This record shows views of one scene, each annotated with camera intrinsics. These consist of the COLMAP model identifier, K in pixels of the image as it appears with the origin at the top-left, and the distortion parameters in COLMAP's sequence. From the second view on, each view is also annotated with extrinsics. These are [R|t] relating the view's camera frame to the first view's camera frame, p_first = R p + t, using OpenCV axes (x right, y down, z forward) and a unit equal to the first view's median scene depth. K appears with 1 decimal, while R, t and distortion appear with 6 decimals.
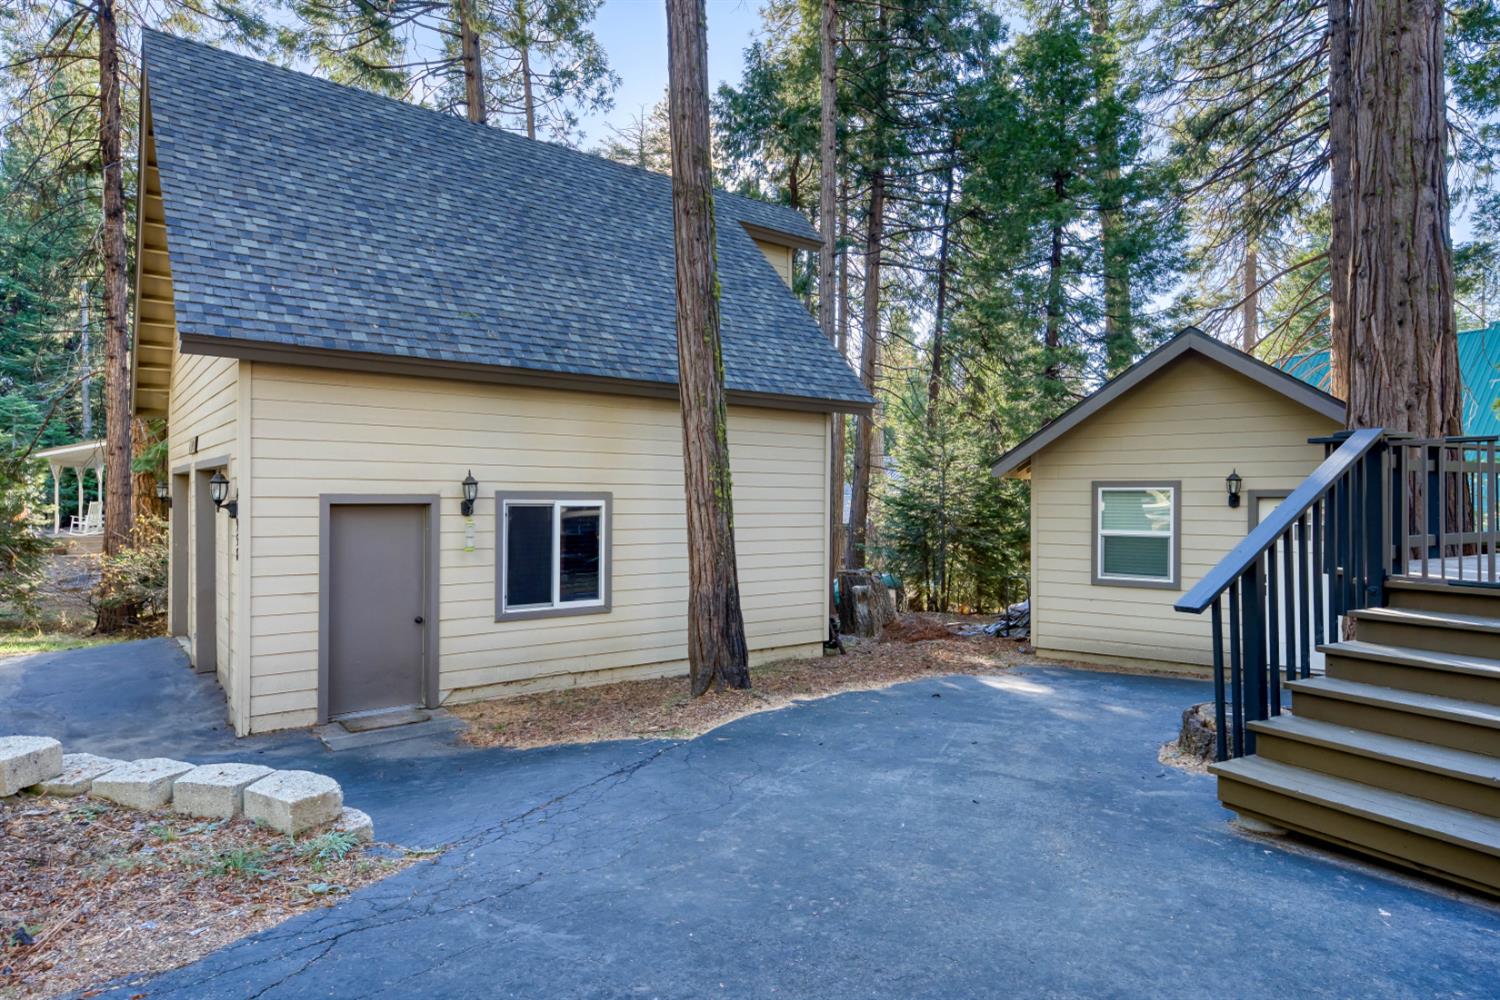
lens RADIAL K [[866.1, 0, 744.6], [0, 866.1, 491.1], [0, 0, 1]] dist [0.025663, -0.001585]
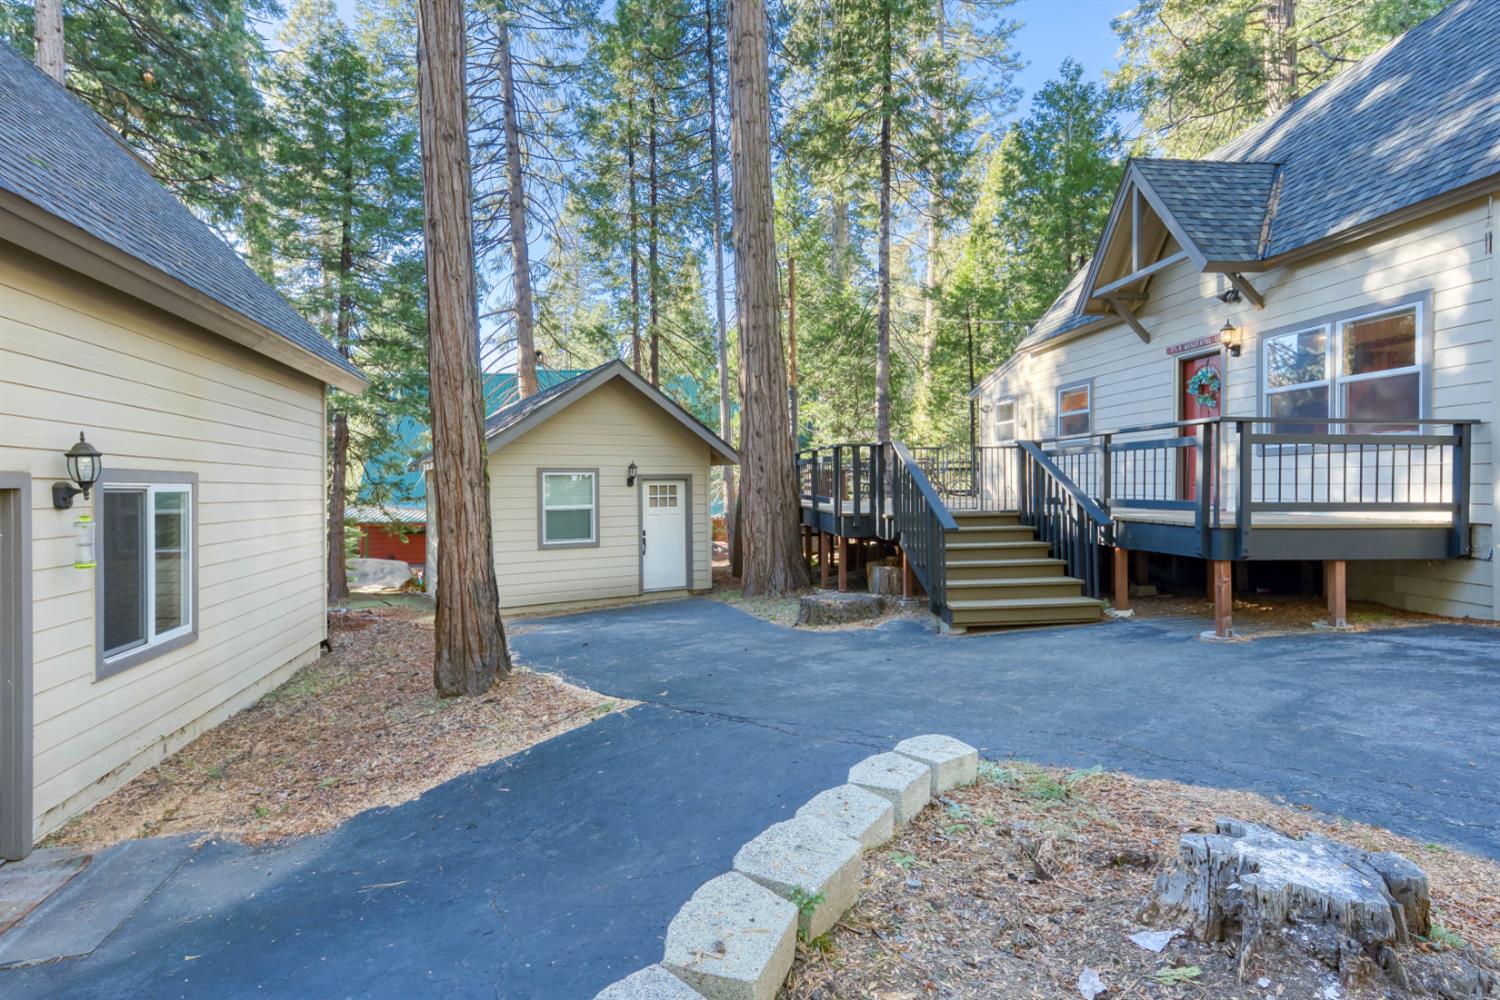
lens RADIAL K [[741.1, 0, 757.7], [0, 741.1, 492.4], [0, 0, 1]] dist [0.007559, -0.000485]
pose [[0.393741, -0.017039, 0.919064, -0.496812], [0.005000, 0.999853, 0.016395, 0.009154], [-0.919208, -0.001860, 0.393768, 0.307091]]
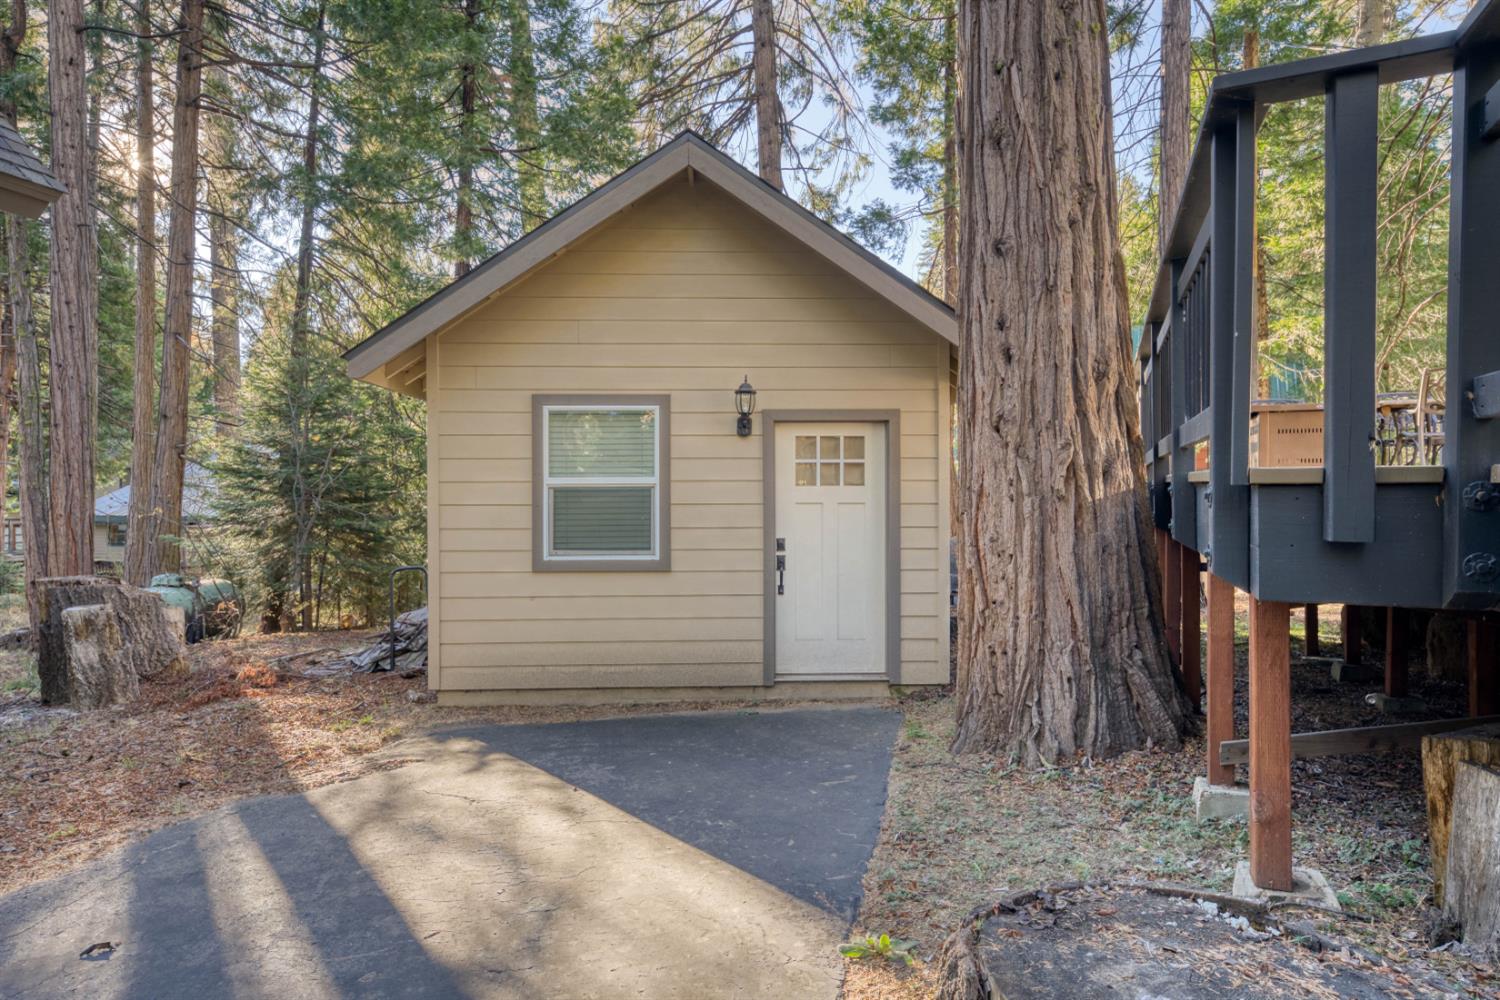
lens RADIAL K [[866.1, 0, 750.3], [0, 866.1, 493.4], [0, 0, 1]] dist [0.025663, -0.001585]
pose [[0.792687, -0.007114, 0.609588, 0.171907], [0.002680, 0.999963, 0.008184, 0.054430], [-0.609623, -0.004854, 0.792676, 0.483567]]
